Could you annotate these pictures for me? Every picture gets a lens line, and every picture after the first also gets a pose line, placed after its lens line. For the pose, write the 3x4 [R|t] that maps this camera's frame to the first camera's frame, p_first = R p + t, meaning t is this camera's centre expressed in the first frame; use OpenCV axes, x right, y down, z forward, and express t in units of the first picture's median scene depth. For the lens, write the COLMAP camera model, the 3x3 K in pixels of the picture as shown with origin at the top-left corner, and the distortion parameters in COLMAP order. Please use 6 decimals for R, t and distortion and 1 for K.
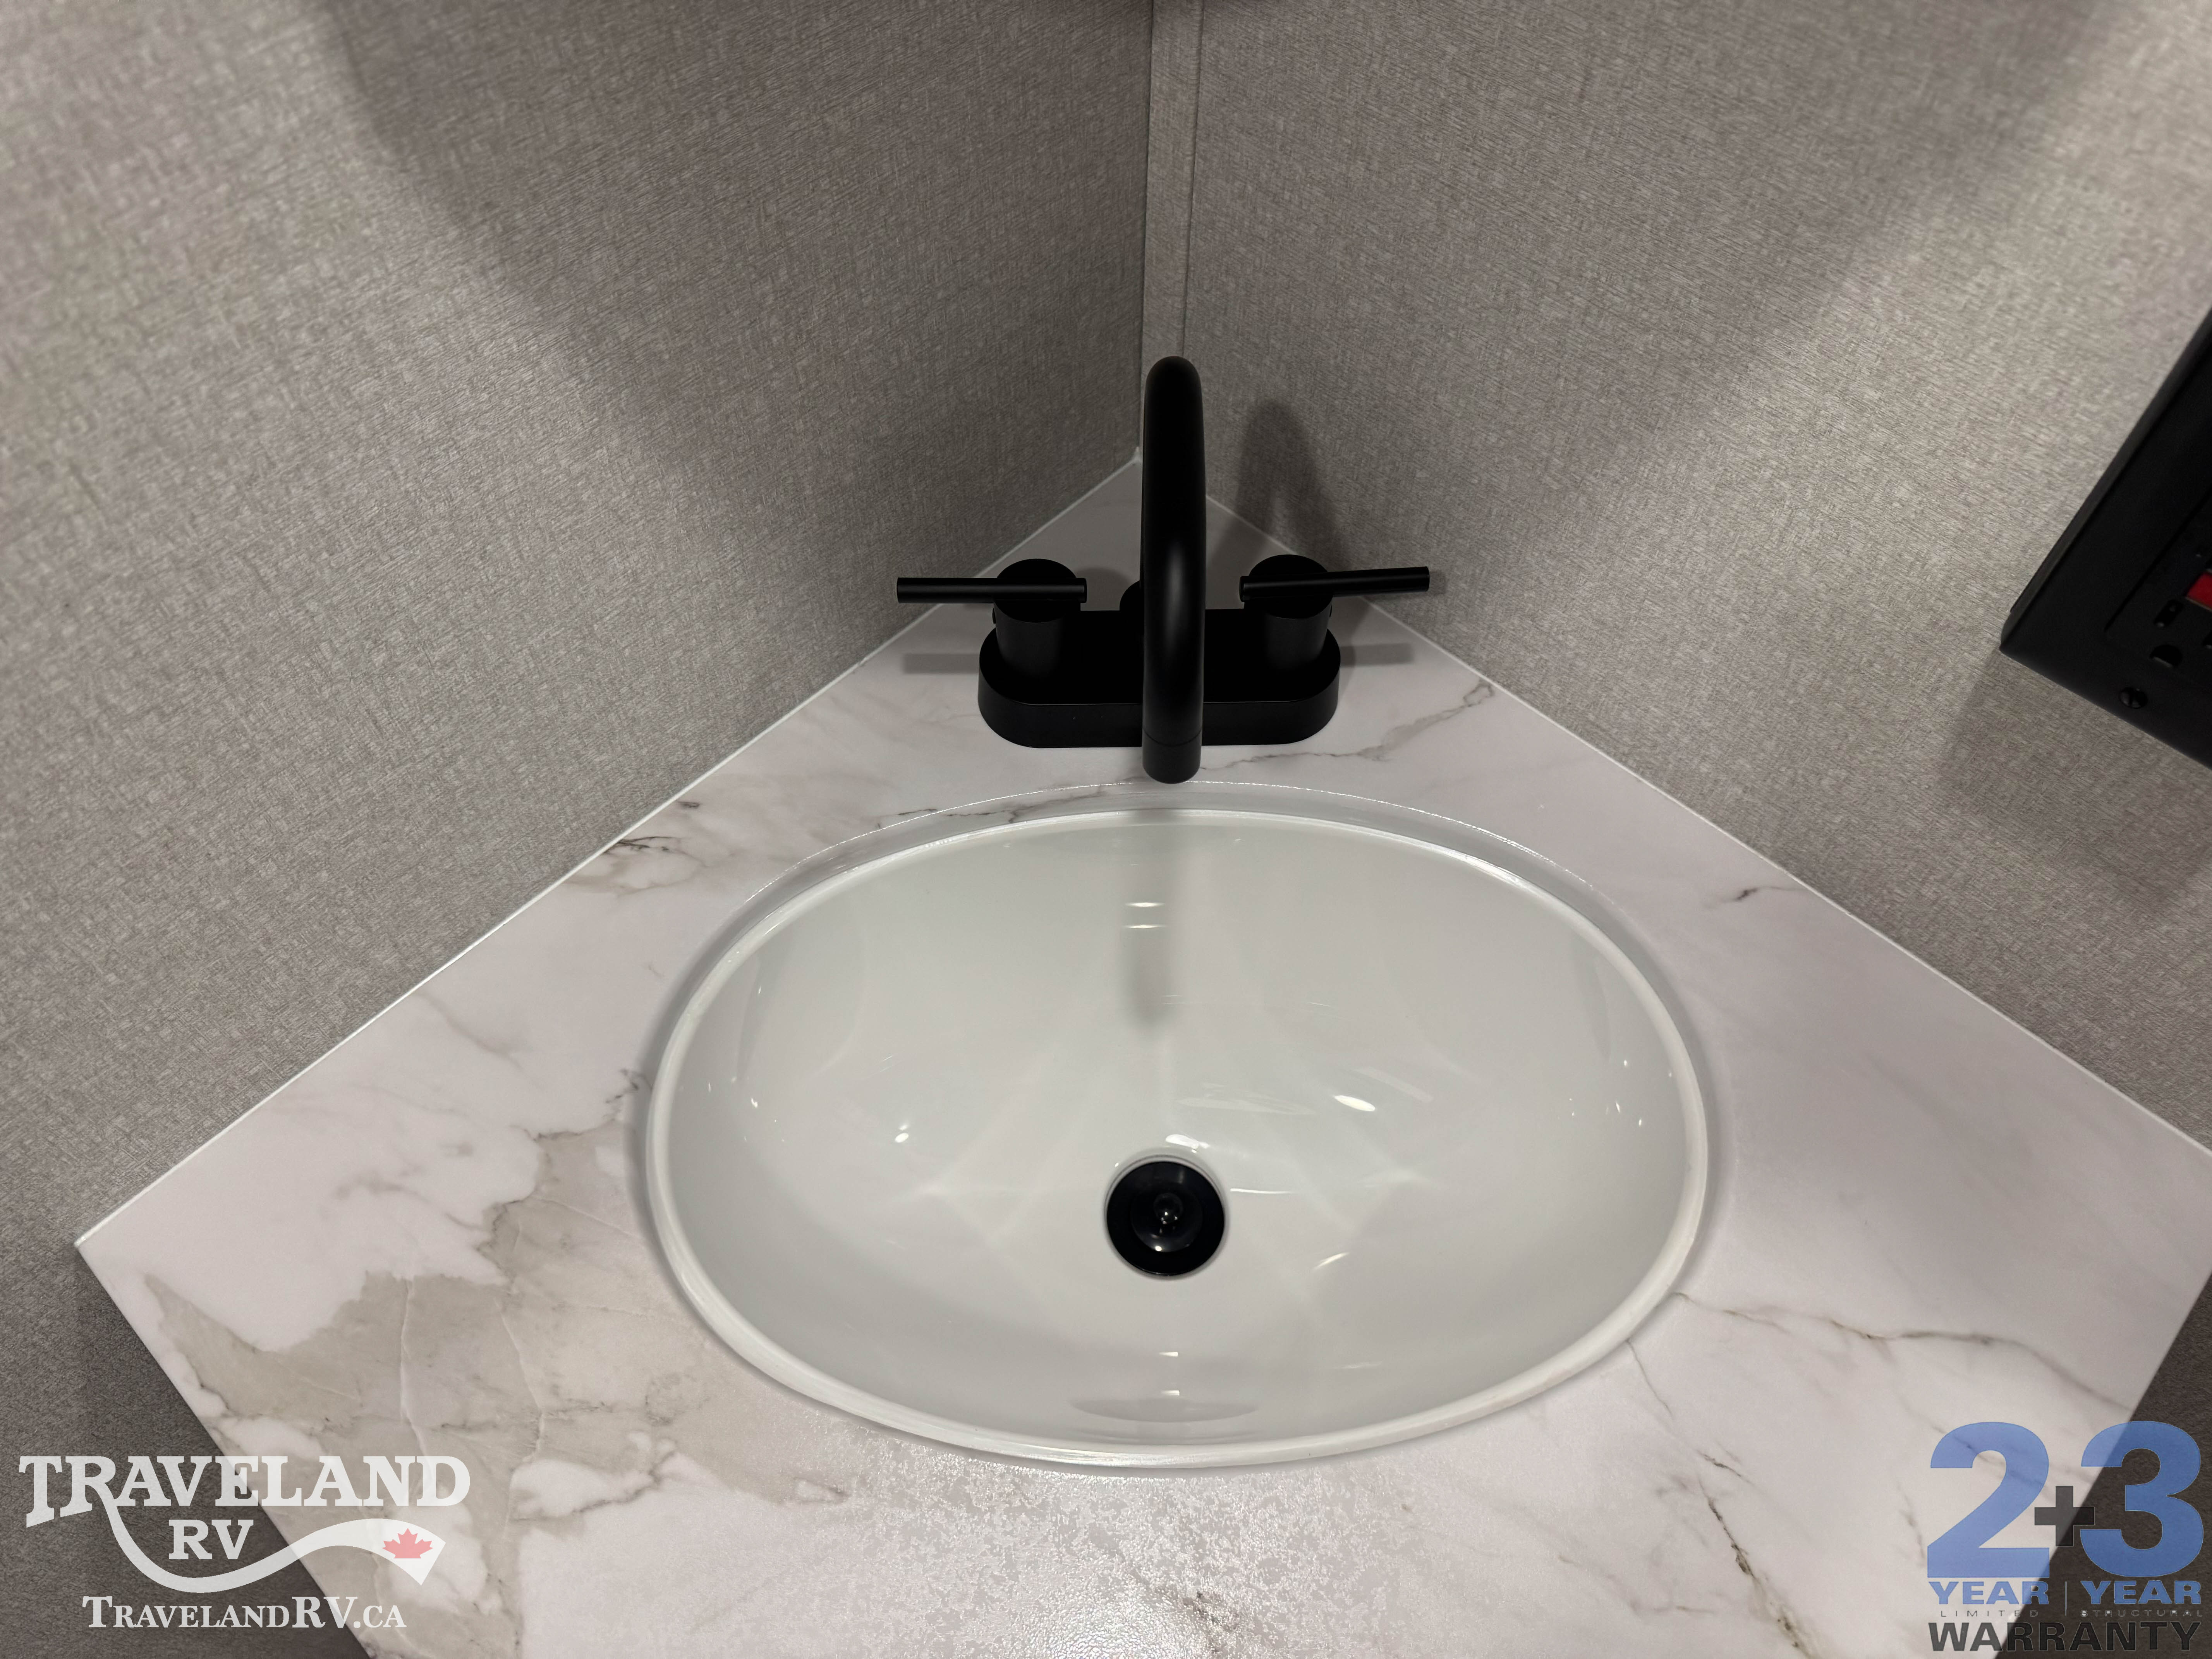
lens RADIAL K [[1591.4, 0, 1110.9], [0, 1591.4, 814.0], [0, 0, 1]] dist [-0.010410, -0.004209]
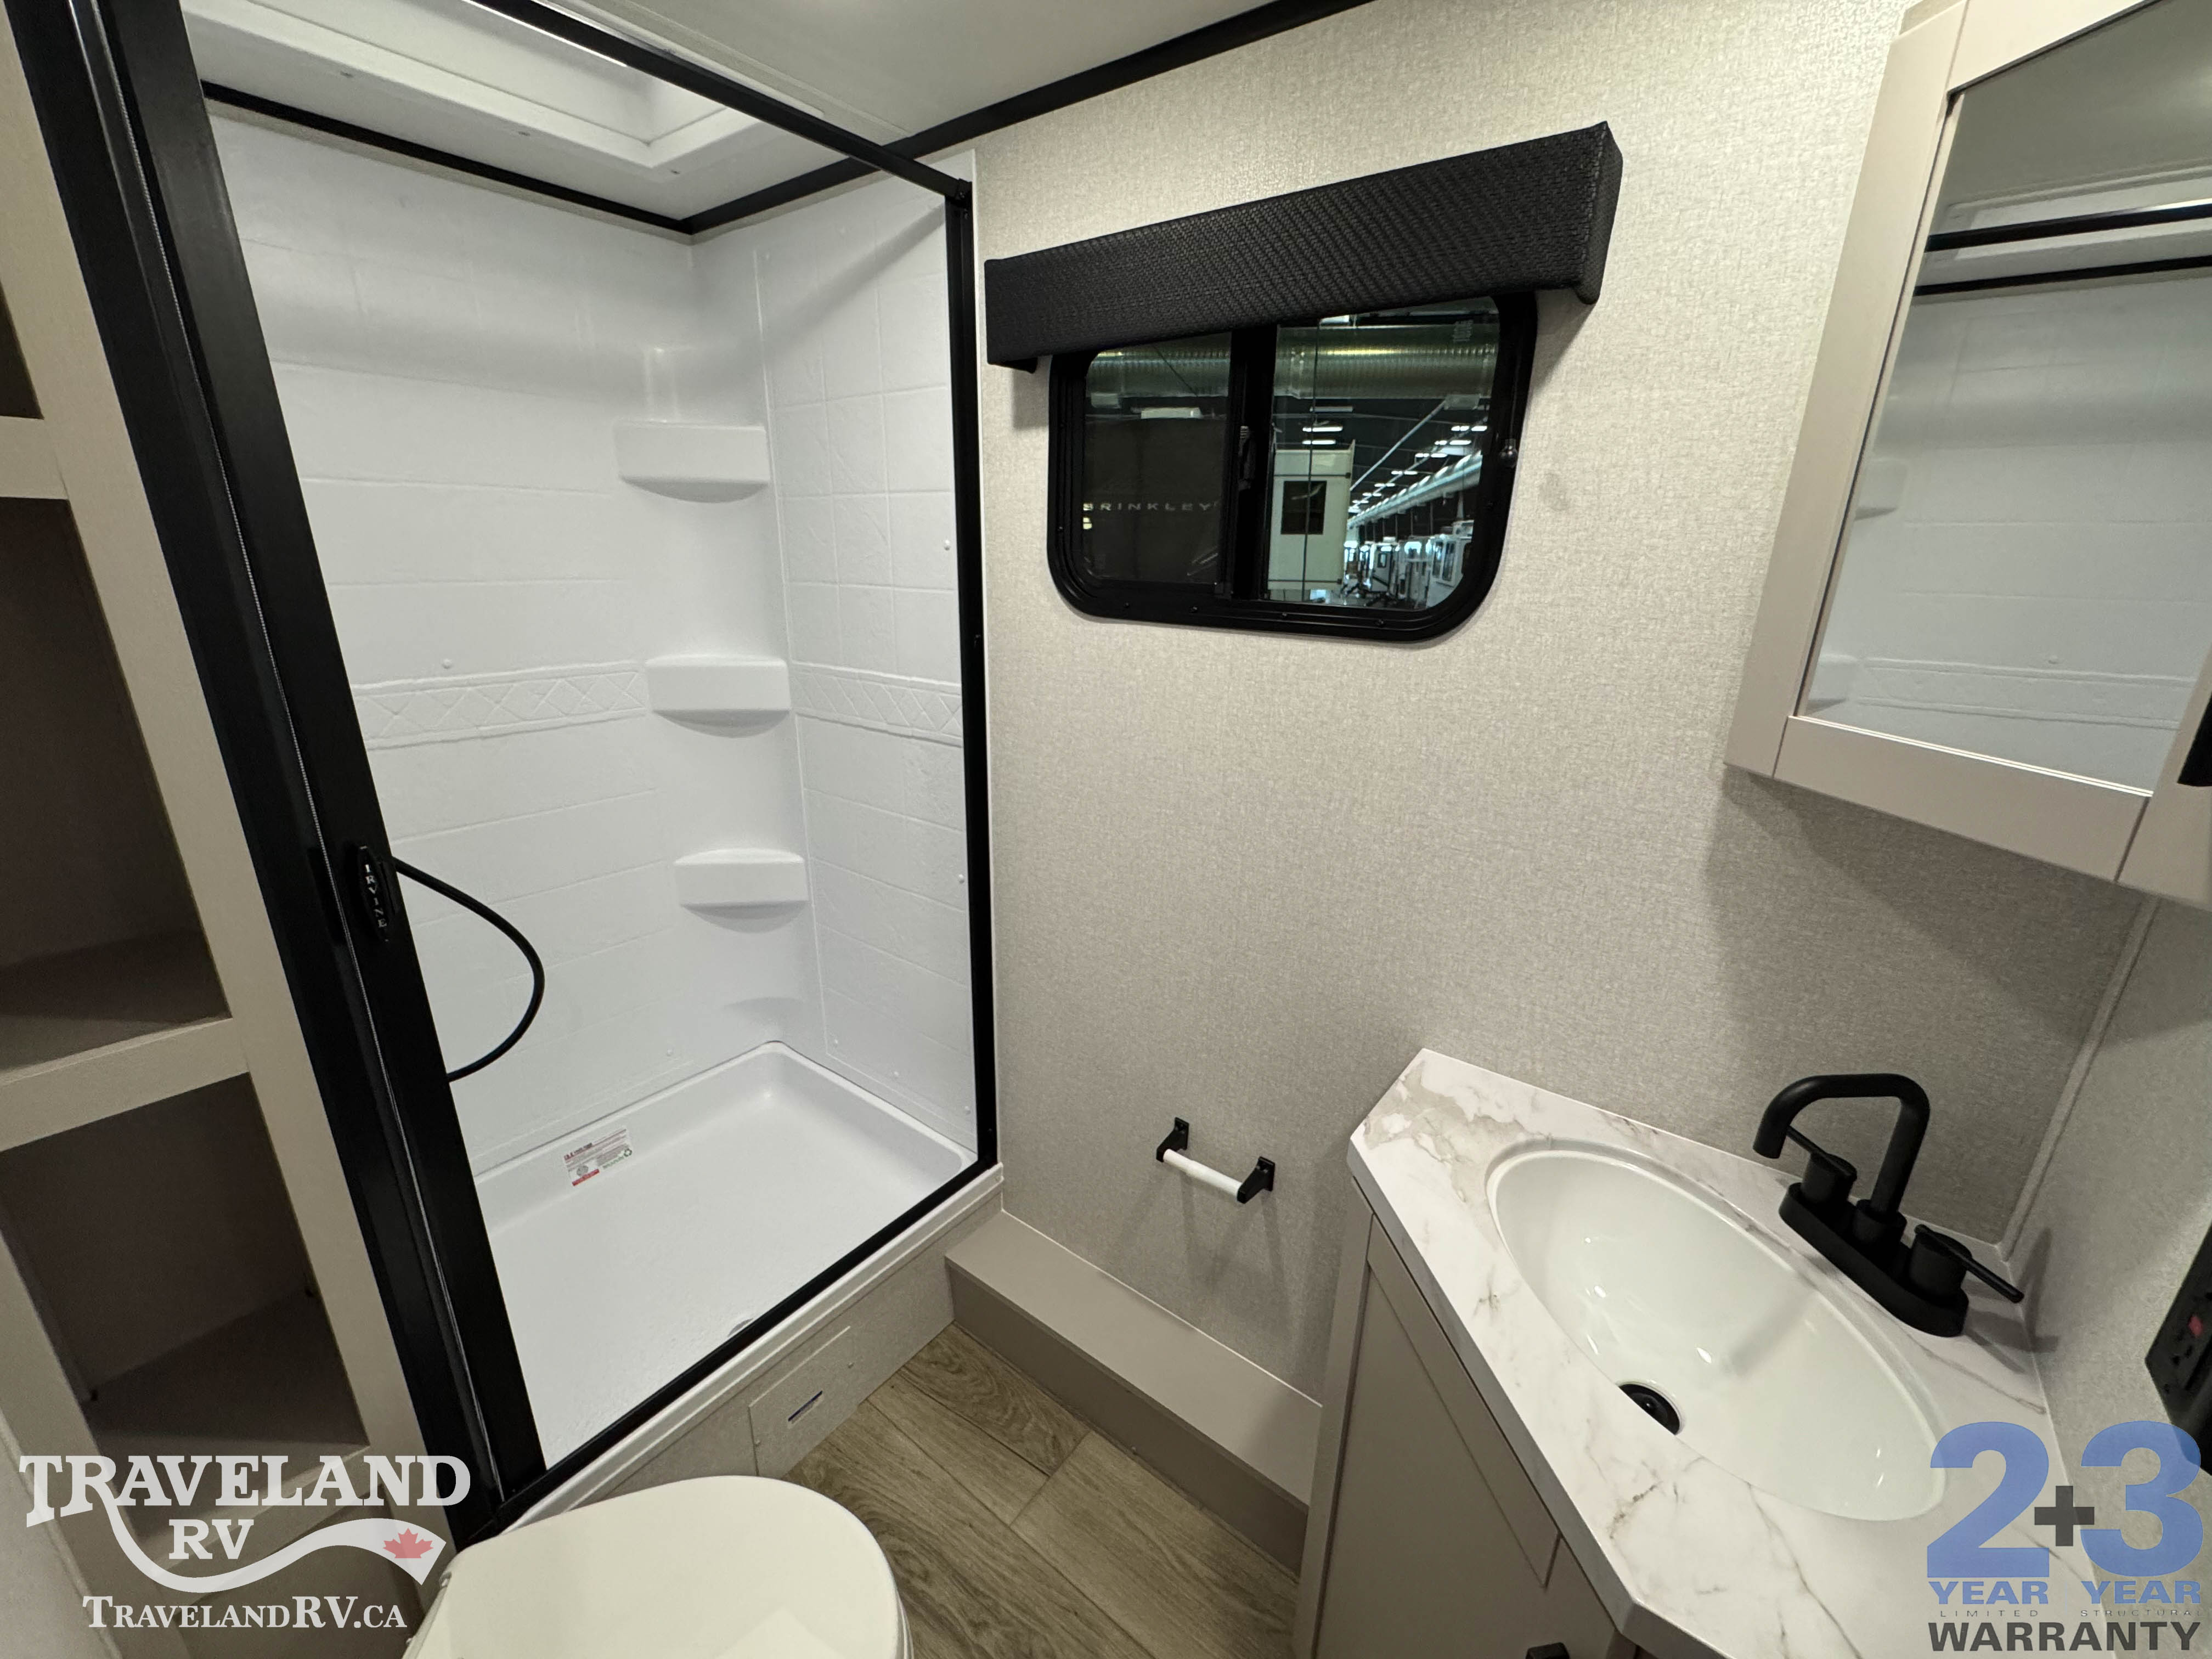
lens RADIAL K [[885.9, 0, 1101.4], [0, 885.9, 831.5], [0, 0, 1]] dist [-0.002768, -0.000861]
pose [[0.091598, 0.287762, -0.953312, 1.080705], [-0.838156, 0.539196, 0.082225, 0.443277], [0.537683, 0.791493, 0.290579, -0.405081]]
